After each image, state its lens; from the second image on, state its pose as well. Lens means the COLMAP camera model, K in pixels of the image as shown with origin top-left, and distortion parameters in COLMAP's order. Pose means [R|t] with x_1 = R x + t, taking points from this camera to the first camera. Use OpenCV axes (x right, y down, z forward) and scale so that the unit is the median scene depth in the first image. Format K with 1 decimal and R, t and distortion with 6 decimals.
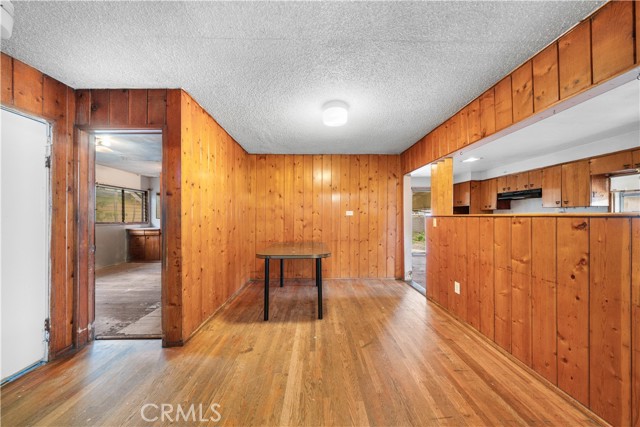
lens RADIAL K [[220.1, 0, 316.9], [0, 220.1, 212.9], [0, 0, 1]] dist [-0.010247, 0.000060]
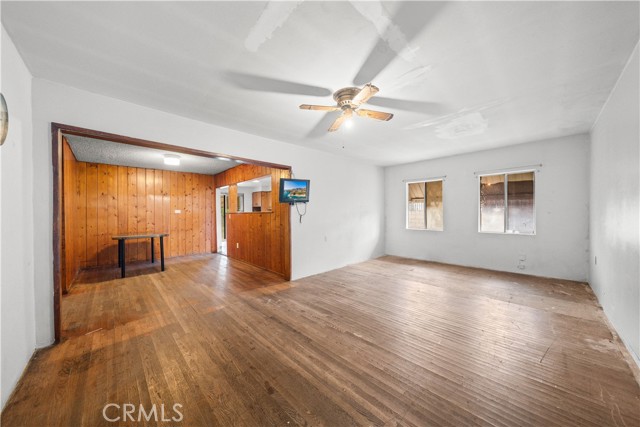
lens RADIAL K [[220.1, 0, 316.5], [0, 220.1, 213.4], [0, 0, 1]] dist [-0.010247, 0.000060]
pose [[0.736162, -0.011422, 0.676710, -0.157777], [0.002779, 0.999900, 0.013854, -0.003064], [-0.676800, -0.008318, 0.736120, -0.693679]]
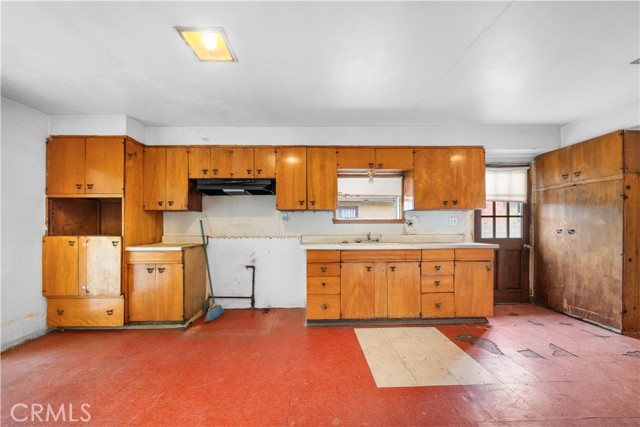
lens RADIAL K [[220.1, 0, 318.3], [0, 220.1, 218.9], [0, 0, 1]] dist [-0.010247, 0.000060]
pose [[-0.014793, 0.009041, 0.999850, 0.418227], [-0.005744, 0.999942, -0.009127, 0.007561], [-0.999874, -0.005878, -0.014740, 0.910603]]
